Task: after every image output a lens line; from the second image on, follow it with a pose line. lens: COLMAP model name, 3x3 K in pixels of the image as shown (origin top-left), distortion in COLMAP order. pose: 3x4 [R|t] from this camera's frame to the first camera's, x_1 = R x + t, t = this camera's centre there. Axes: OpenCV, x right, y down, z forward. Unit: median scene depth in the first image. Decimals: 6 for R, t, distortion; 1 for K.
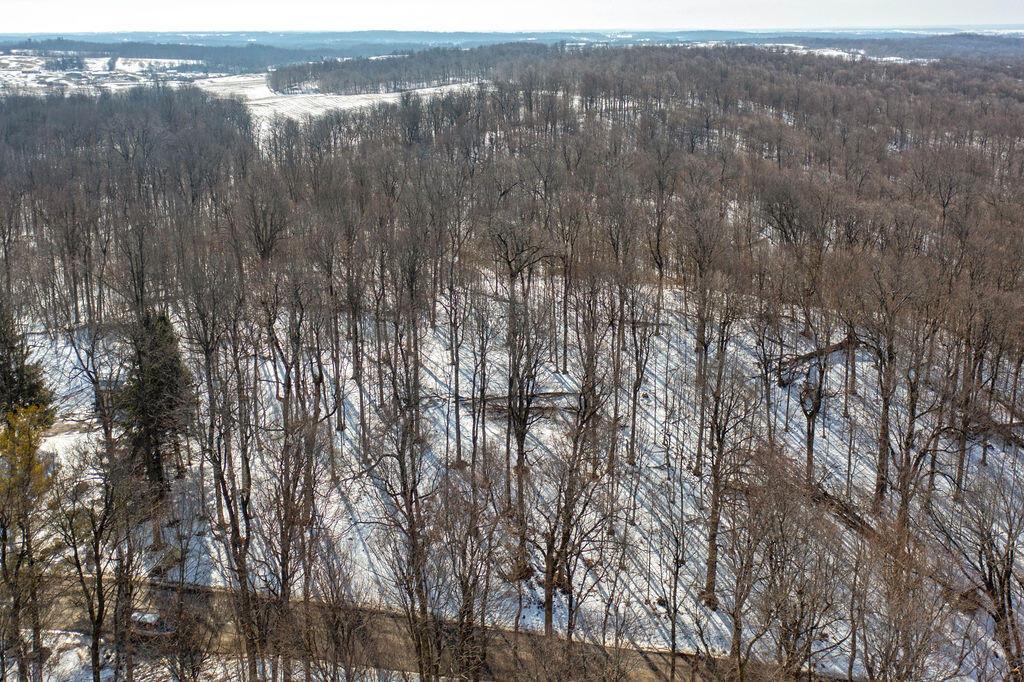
lens RADIAL K [[816.1, 0, 537.1], [0, 816.1, 245.3], [0, 0, 1]] dist [-0.032181, -0.001706]
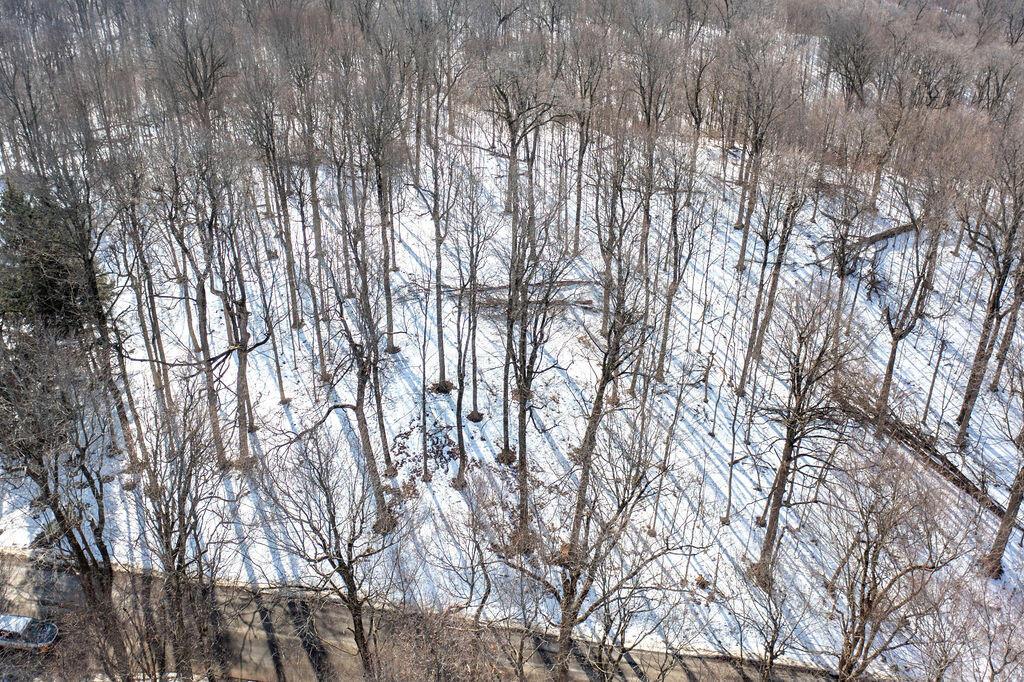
lens RADIAL K [[816.1, 0, 537.1], [0, 816.1, 245.3], [0, 0, 1]] dist [-0.032181, -0.001706]
pose [[0.999811, 0.018852, 0.004833, -0.010111], [-0.019447, 0.977525, 0.209919, -0.024603], [-0.000767, -0.209973, 0.977707, 0.230707]]
